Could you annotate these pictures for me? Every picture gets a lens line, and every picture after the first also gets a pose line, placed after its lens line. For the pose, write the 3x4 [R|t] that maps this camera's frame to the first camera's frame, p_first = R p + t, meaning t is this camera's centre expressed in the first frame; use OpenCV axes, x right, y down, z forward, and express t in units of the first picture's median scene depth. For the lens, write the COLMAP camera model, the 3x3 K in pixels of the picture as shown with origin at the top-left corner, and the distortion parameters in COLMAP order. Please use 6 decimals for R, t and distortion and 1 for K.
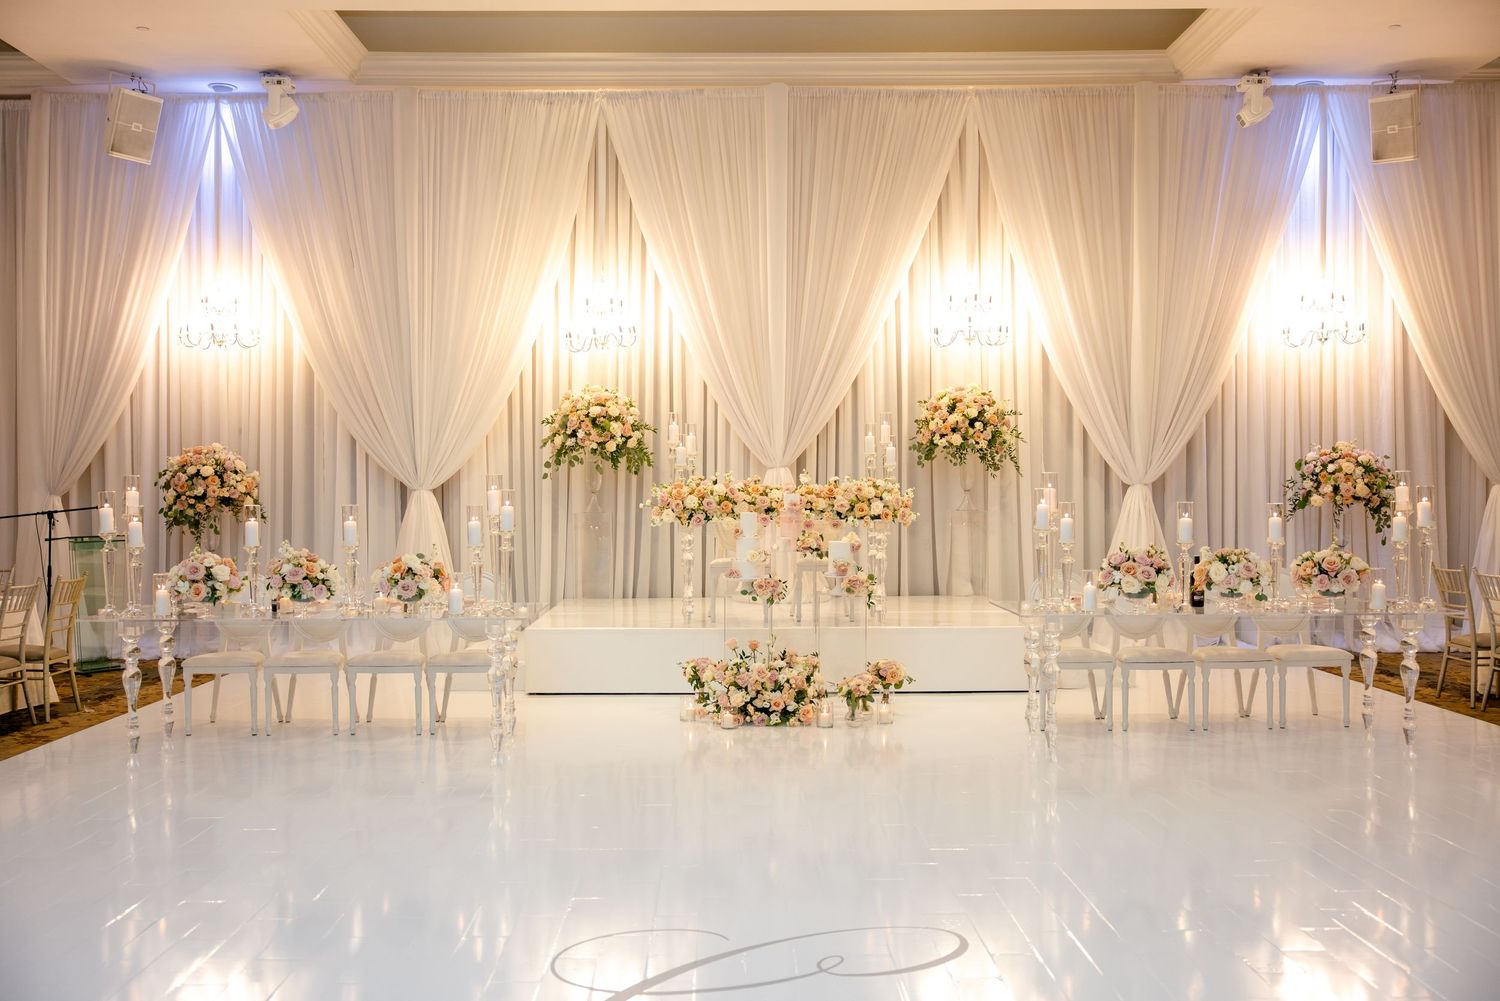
lens RADIAL K [[1407.1, 0, 744.9], [0, 1407.1, 505.9], [0, 0, 1]] dist [0.001745, 0.000000]
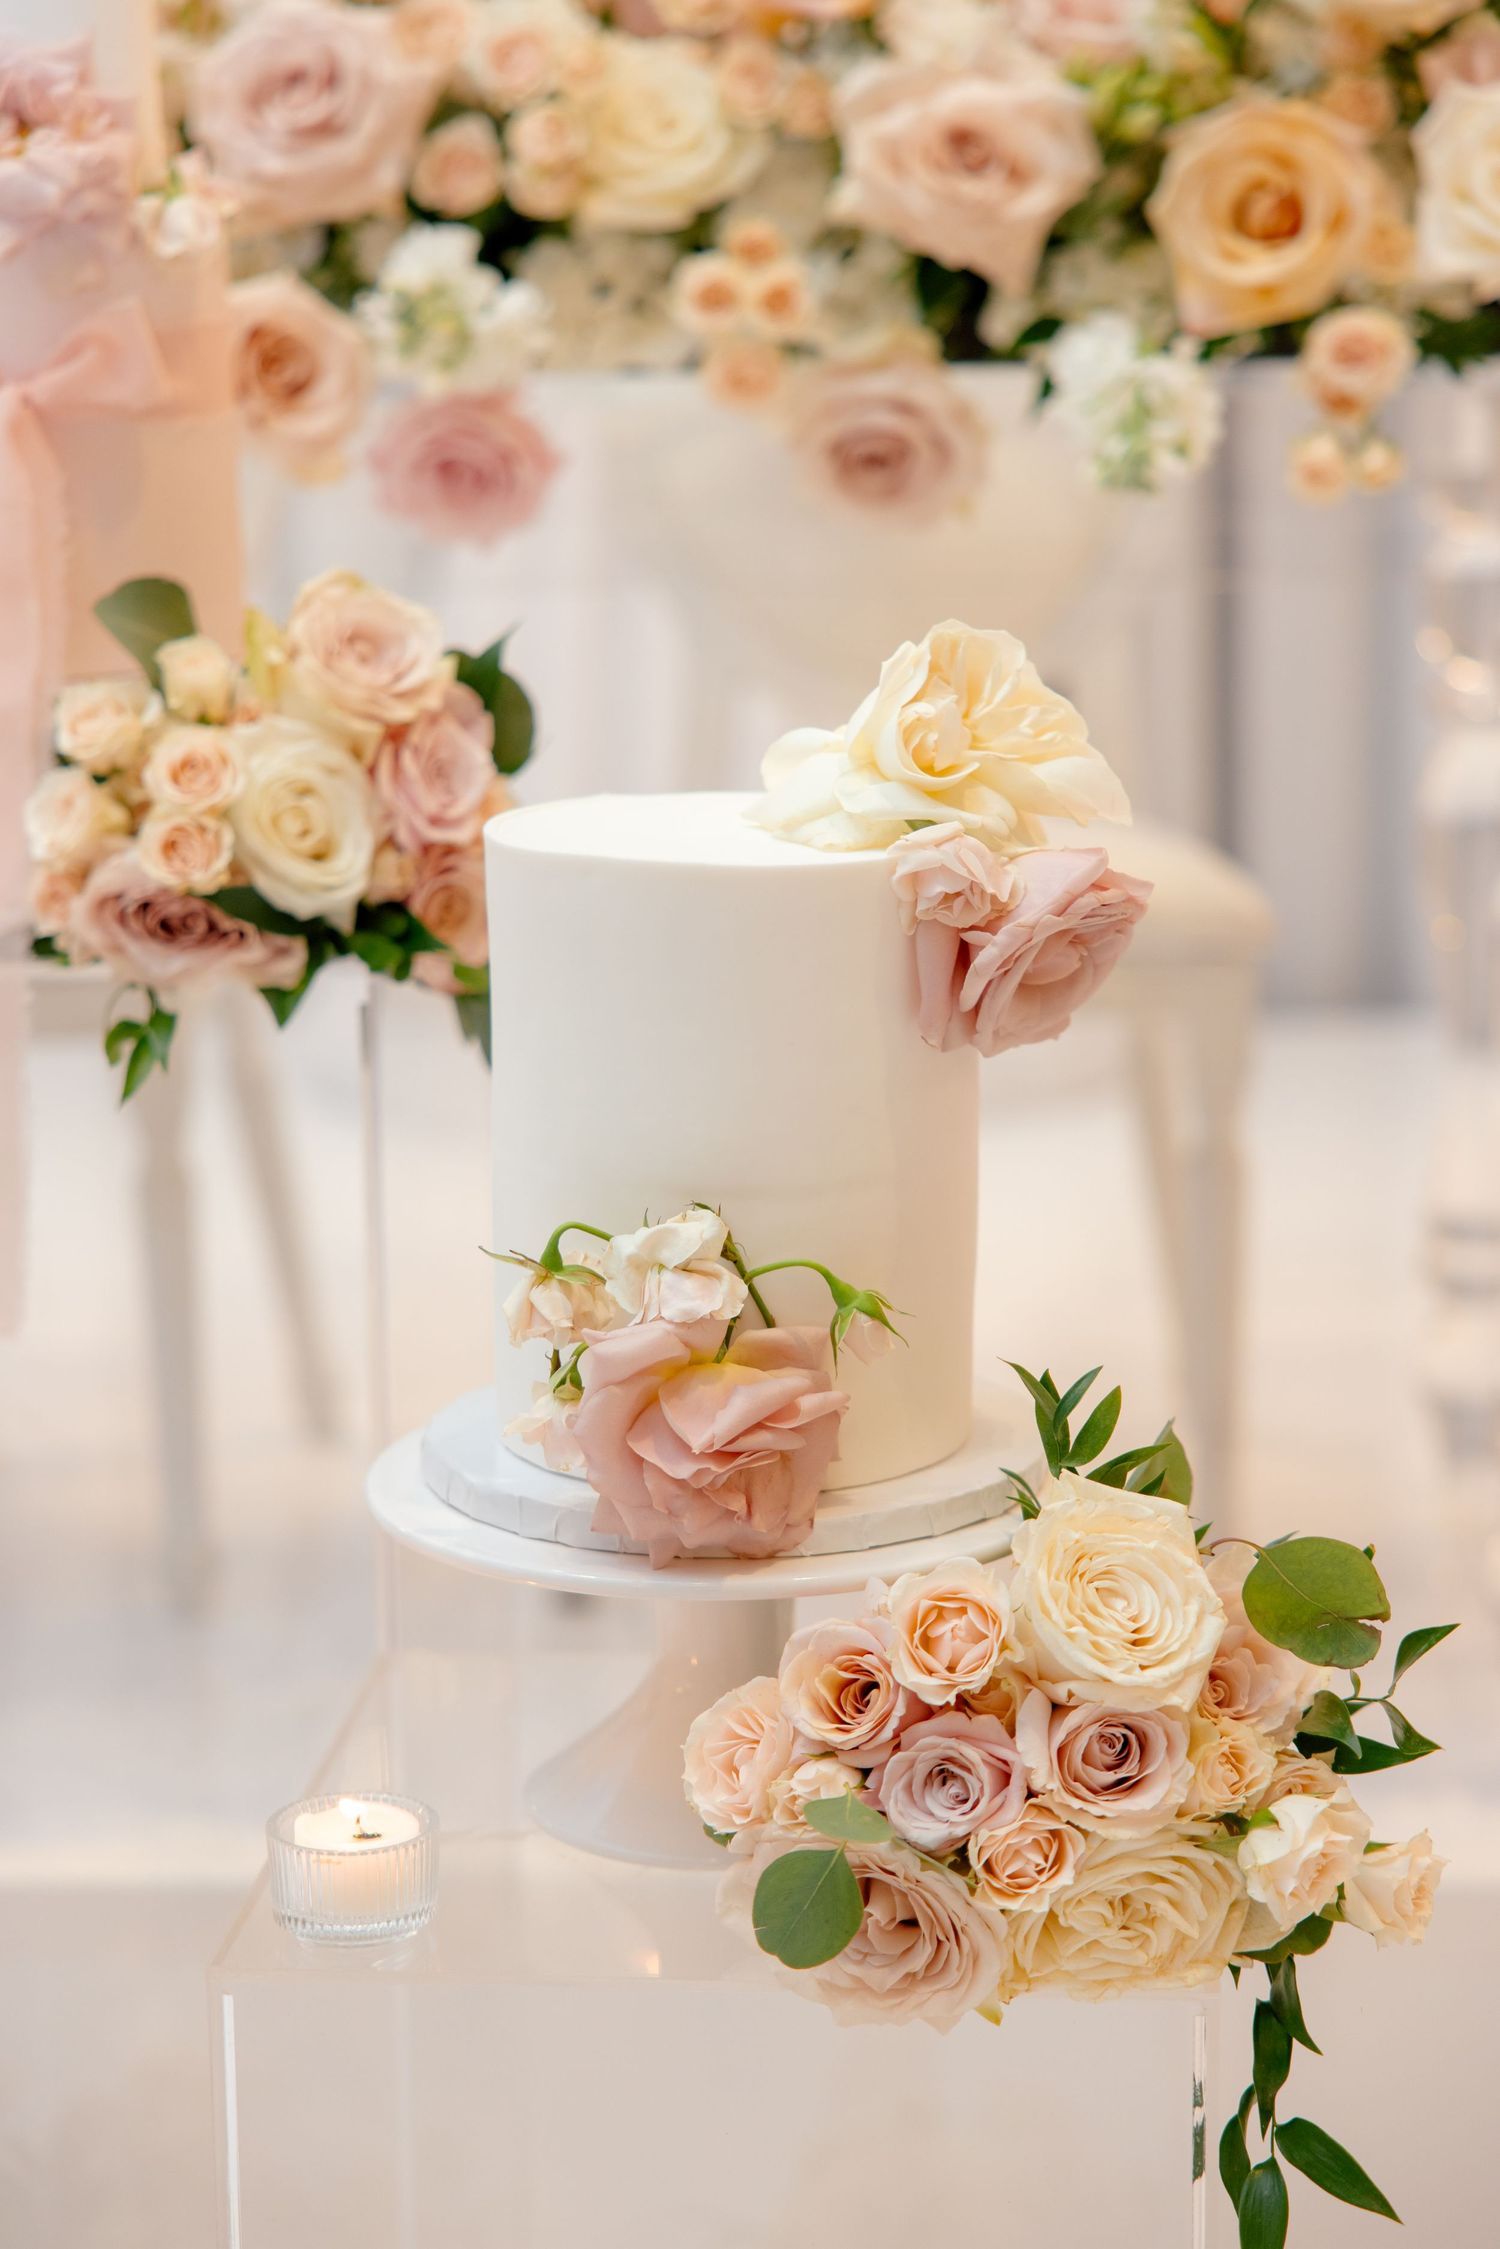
lens RADIAL K [[4101.5, 0, 737.4], [0, 4101.5, 1106.1], [0, 0, 1]] dist [0.012131, 0.000000]
pose [[0.993610, 0.009373, -0.112477, 0.069671], [0.011754, 0.982534, 0.185711, 0.006698], [0.112254, -0.185847, 0.976146, 0.705510]]
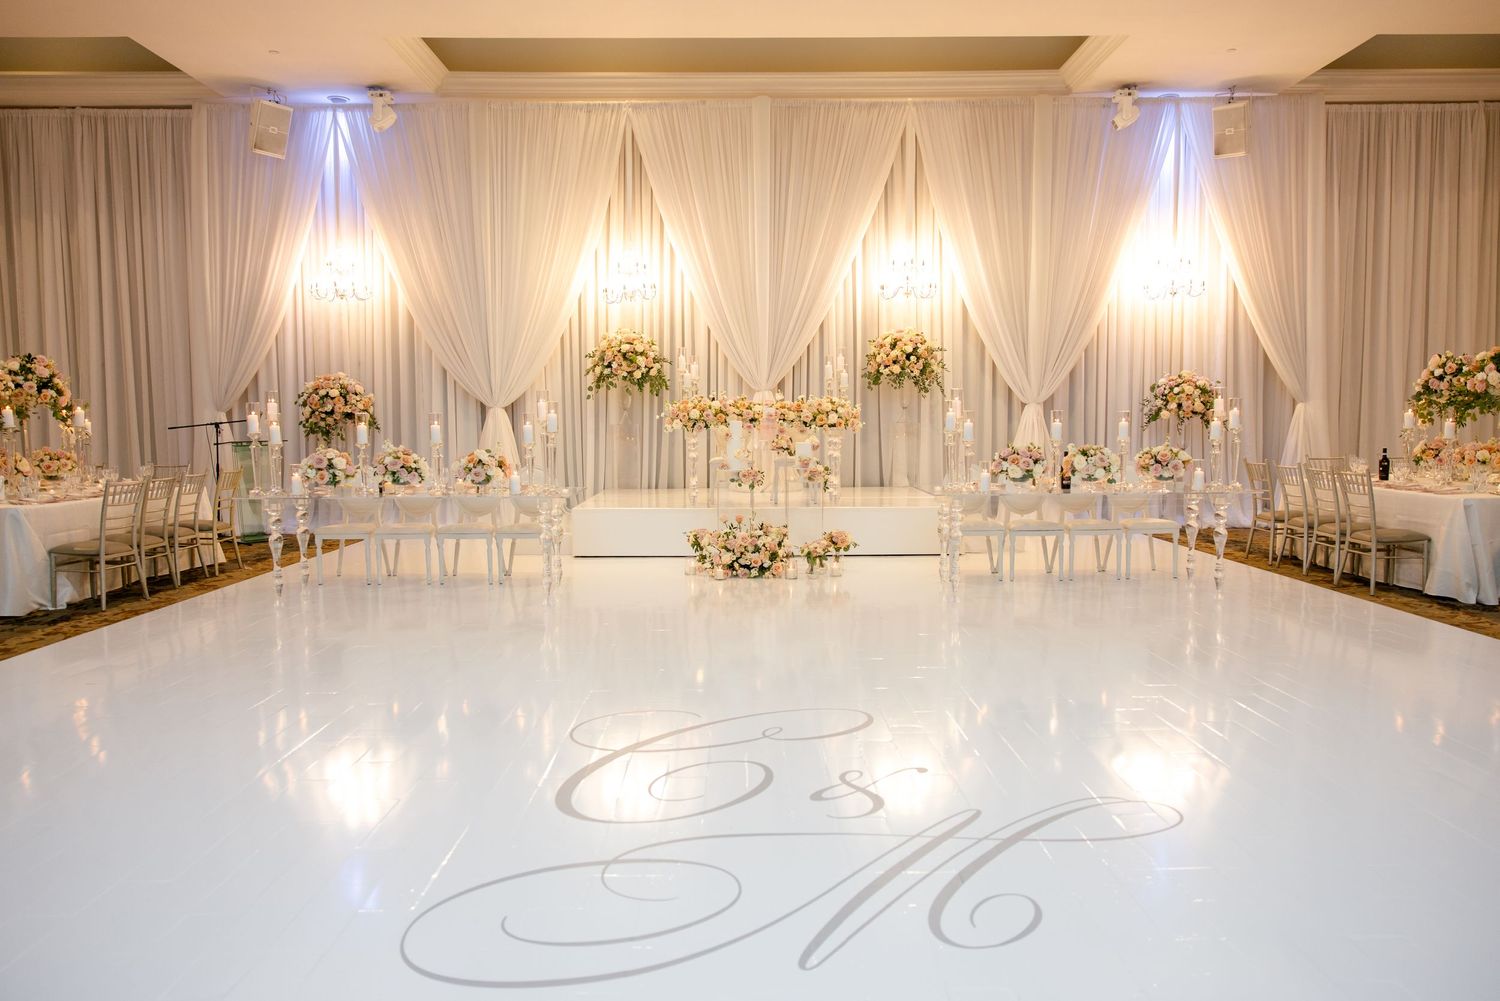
lens RADIAL K [[1059.2, 0, 760.9], [0, 1059.2, 502.5], [0, 0, 1]] dist [0.005592, -0.000871]
pose [[0.999997, -0.001439, 0.002155, 0.019942], [0.001293, 0.997800, 0.066281, 0.012525], [-0.002246, -0.066278, 0.997799, -0.011240]]
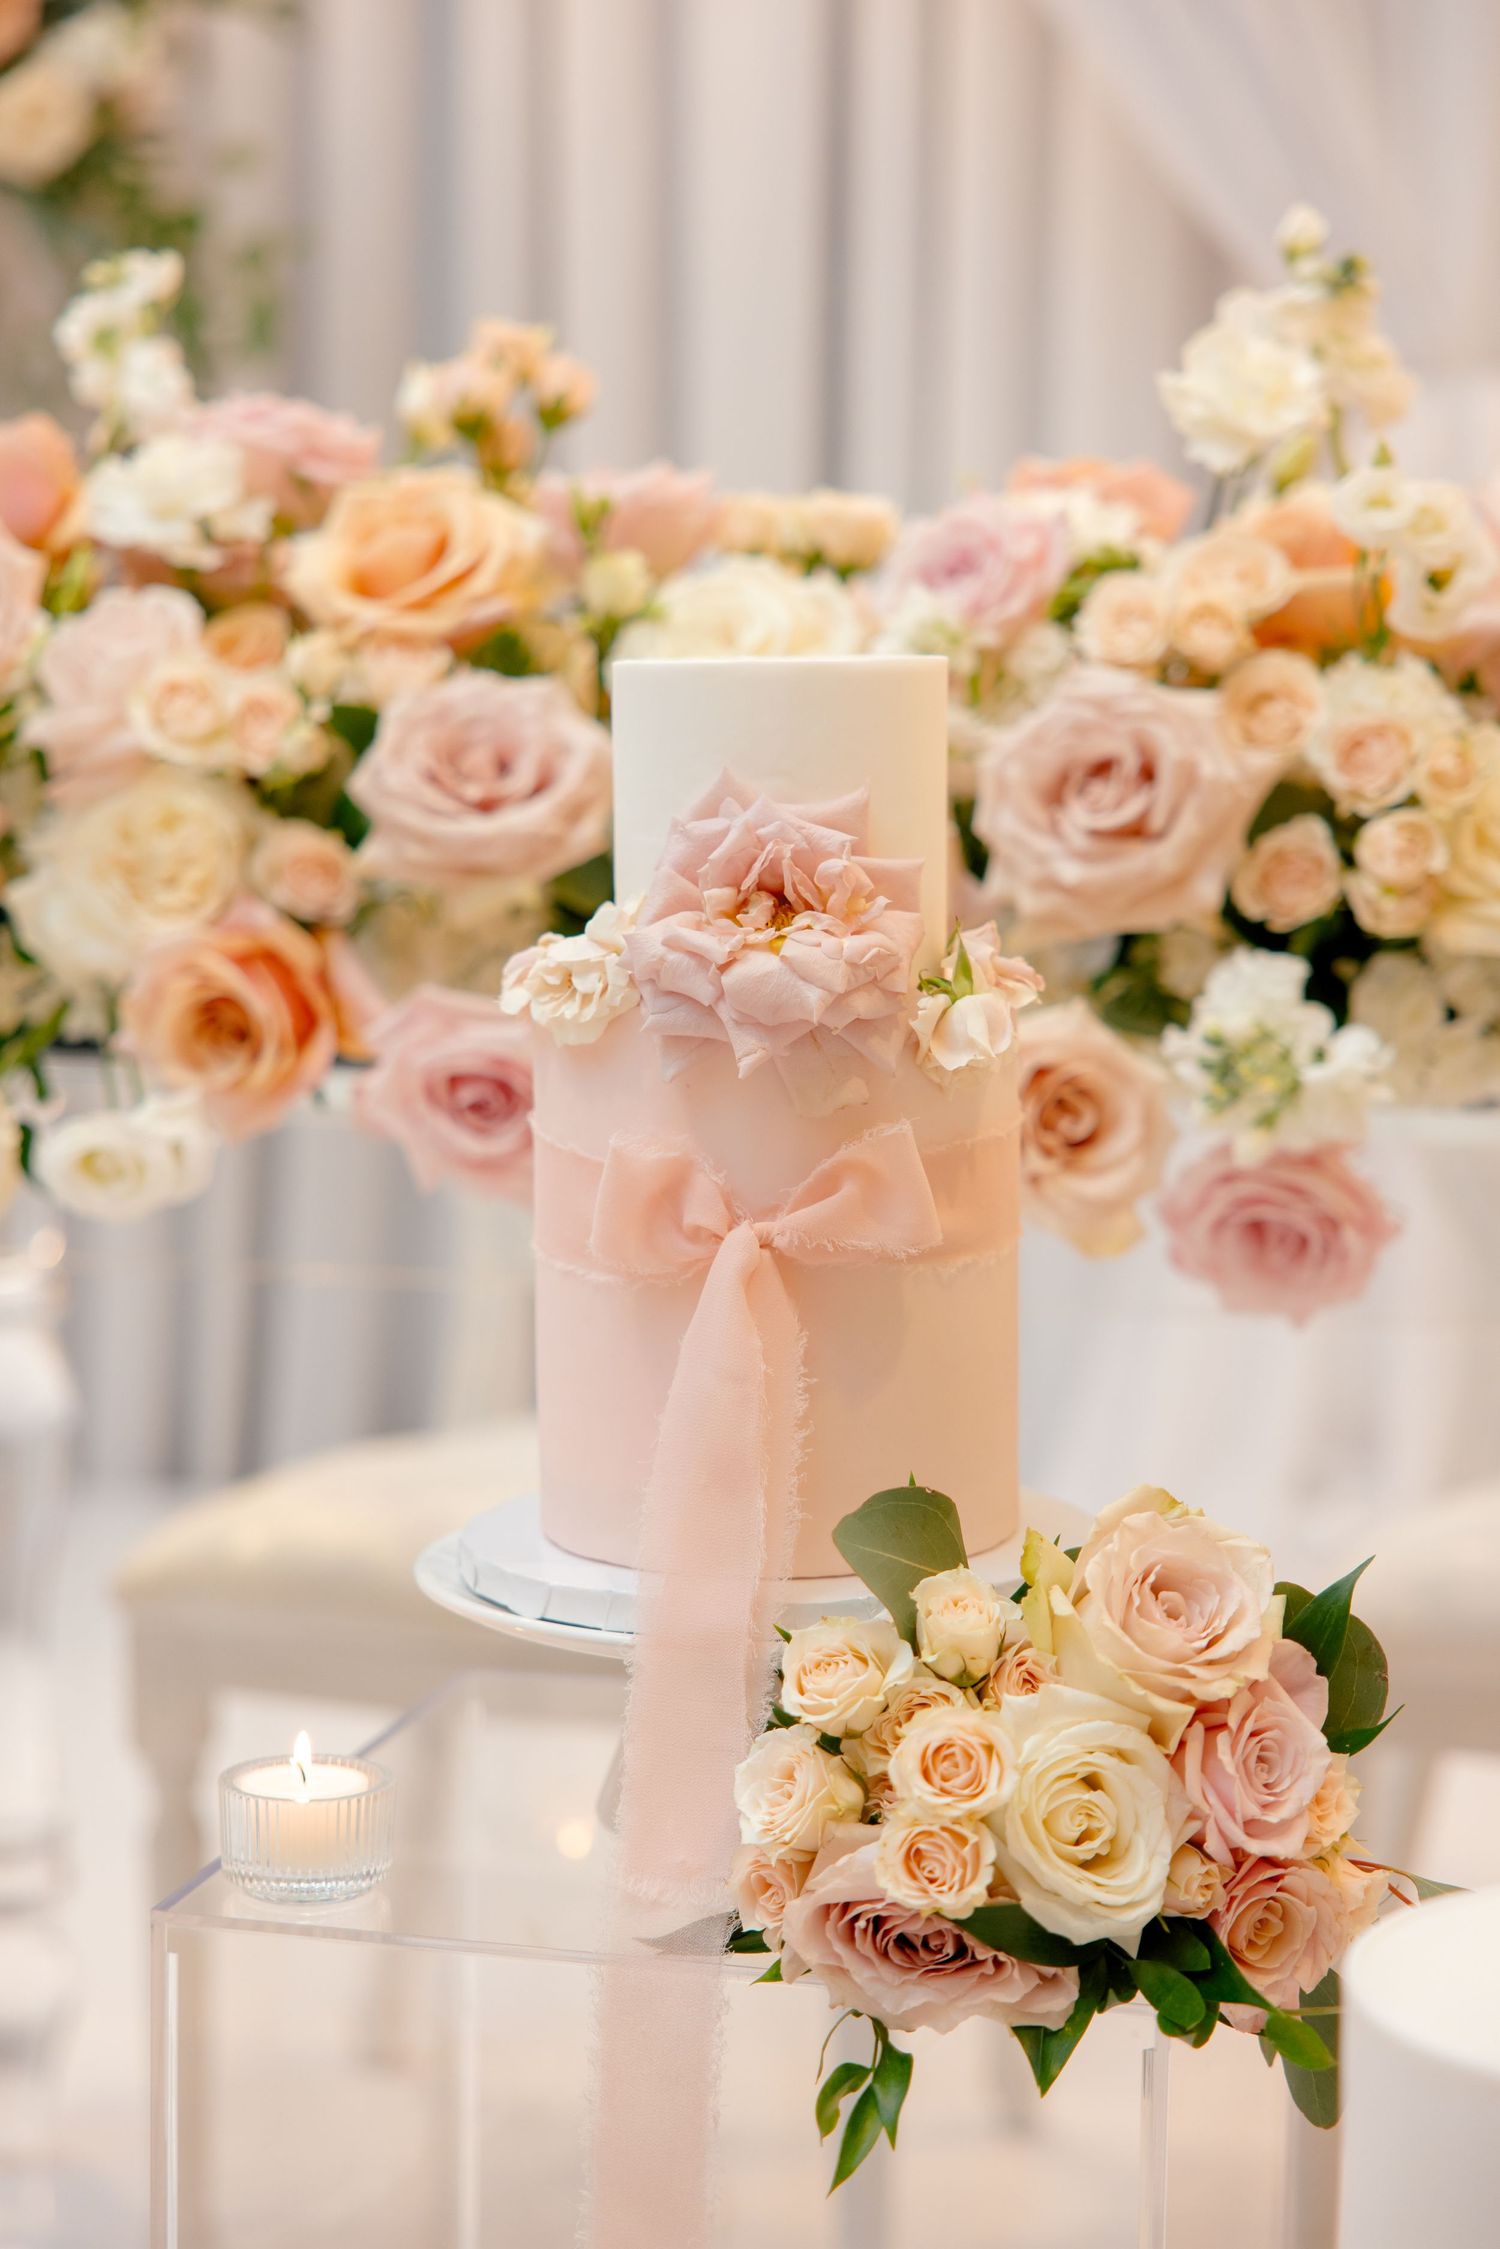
lens RADIAL K [[4005.8, 0, 762.2], [0, 4005.8, 1118.3], [0, 0, 1]] dist [0.003870, 0.000000]
pose [[0.961333, 0.047966, -0.271180, 0.059293], [-0.016632, 0.993030, 0.116685, -0.007300], [0.274887, -0.107662, 0.955430, 0.738708]]
